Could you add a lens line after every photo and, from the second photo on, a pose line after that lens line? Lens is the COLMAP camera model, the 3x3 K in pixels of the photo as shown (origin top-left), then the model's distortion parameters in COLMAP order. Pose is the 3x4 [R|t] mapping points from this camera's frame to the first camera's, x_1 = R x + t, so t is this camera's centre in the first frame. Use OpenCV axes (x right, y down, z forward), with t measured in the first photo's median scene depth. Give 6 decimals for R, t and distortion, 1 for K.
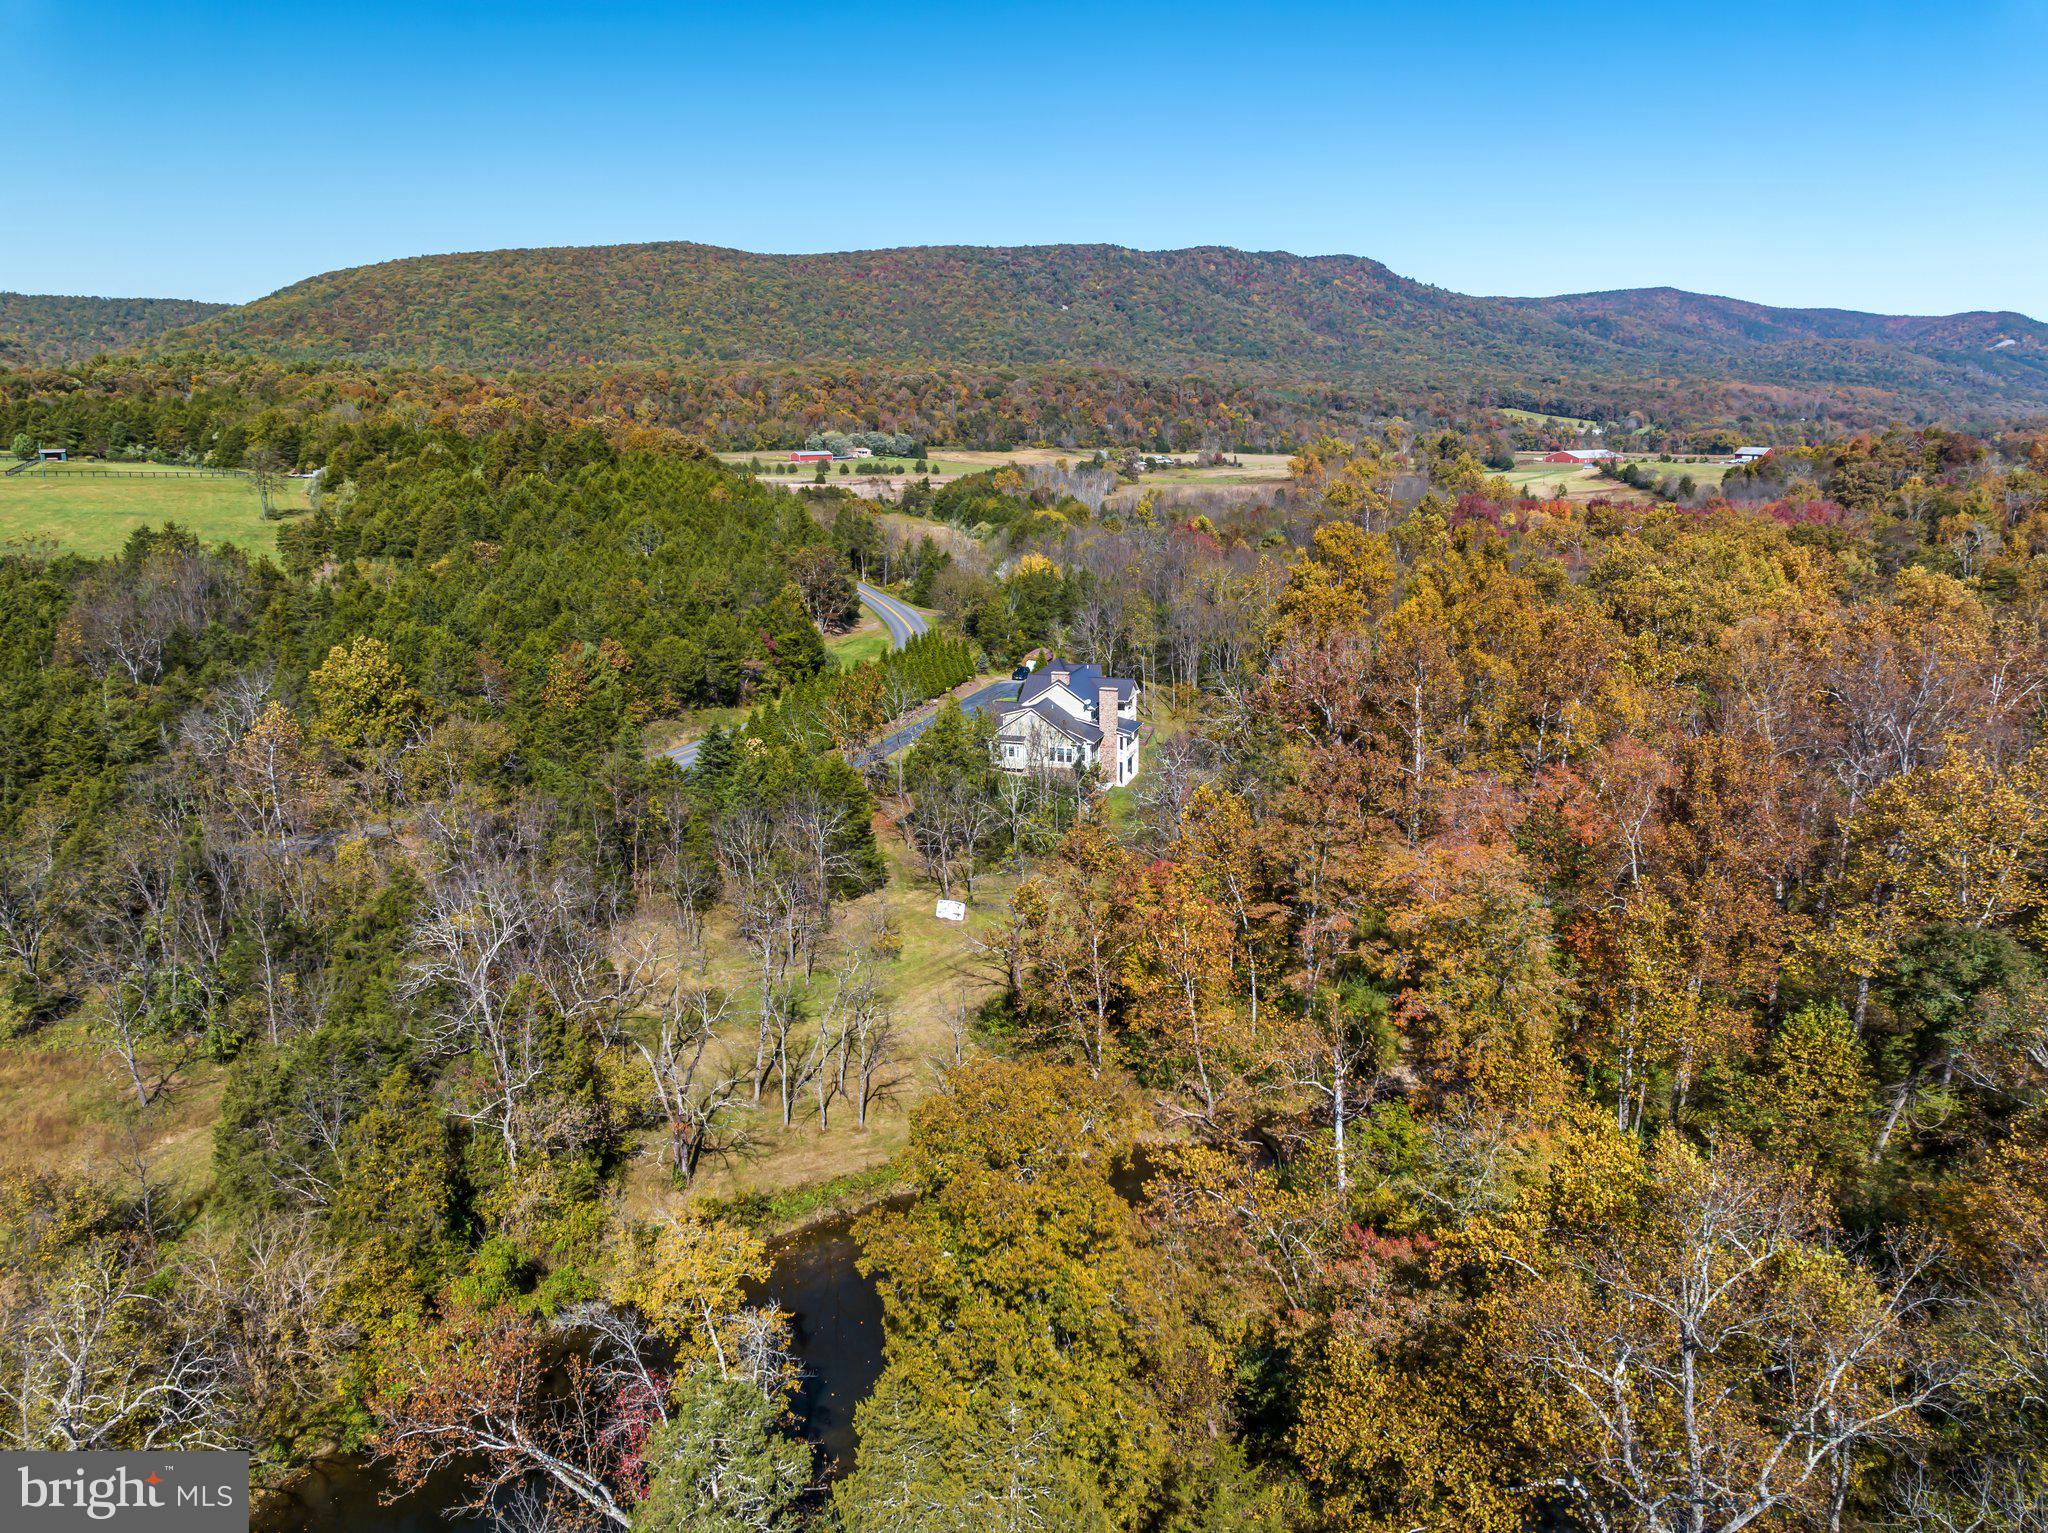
lens RADIAL K [[1446.6, 0, 1024.0], [0, 1446.6, 766.5], [0, 0, 1]] dist [-0.022448, -0.034504]
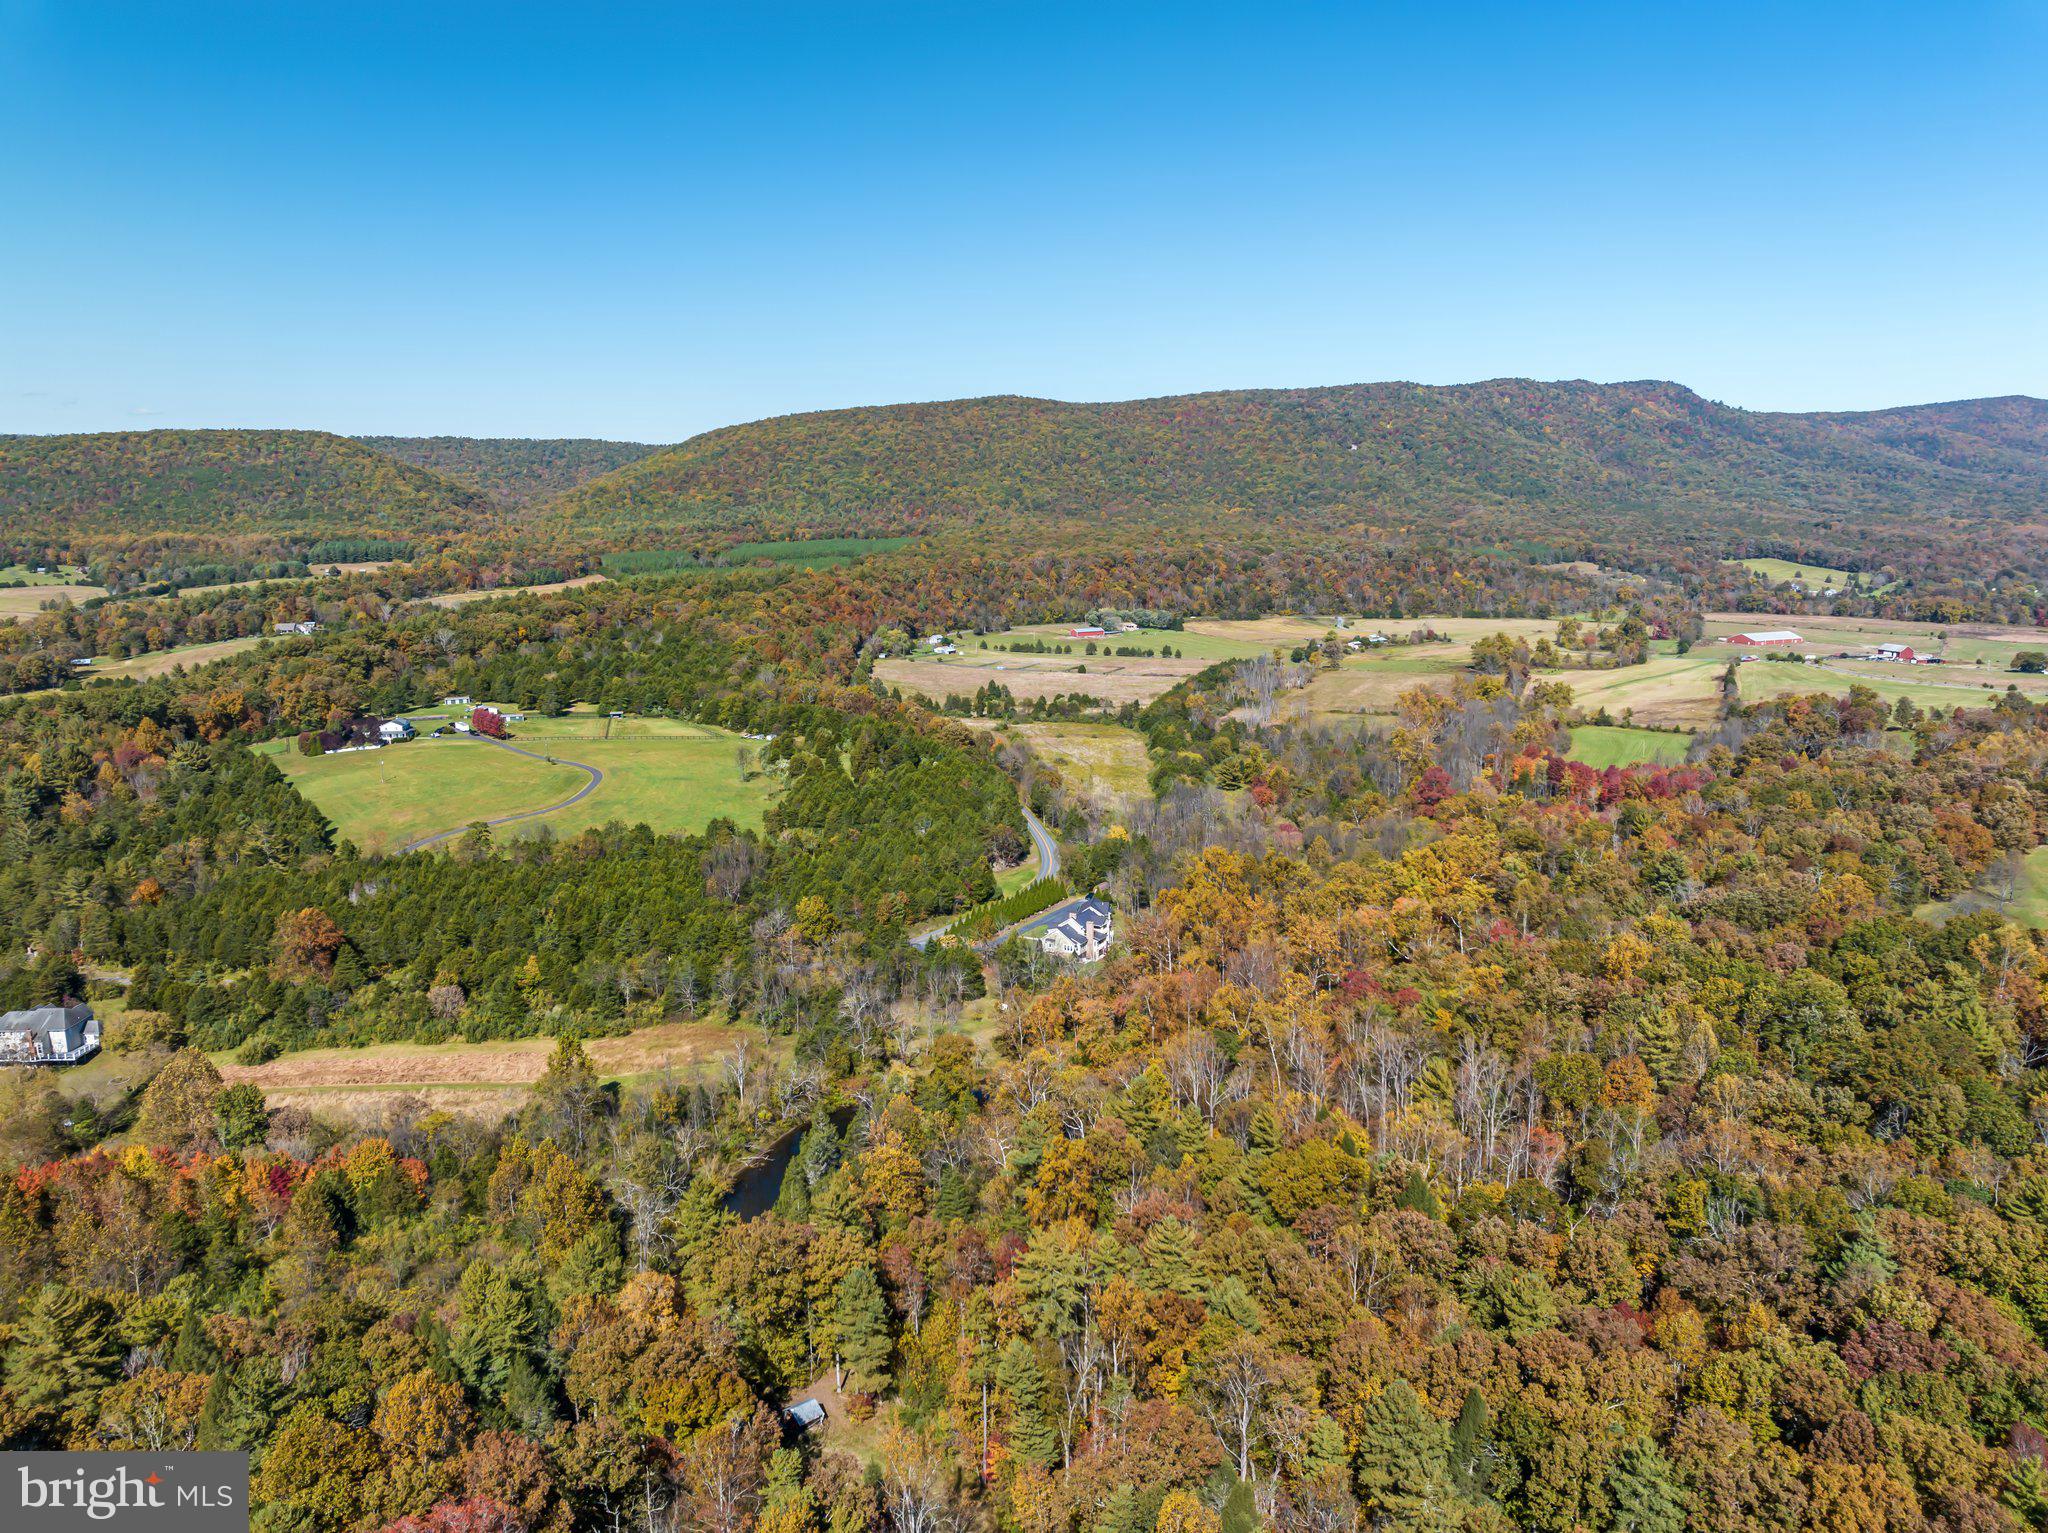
lens RADIAL K [[1446.6, 0, 1024.0], [0, 1446.6, 766.5], [0, 0, 1]] dist [-0.022448, -0.034504]
pose [[0.976121, 0.035580, -0.214294, 0.037380], [-0.048351, 0.997334, -0.054652, -0.014216], [0.211778, 0.063708, 0.975239, -0.117497]]
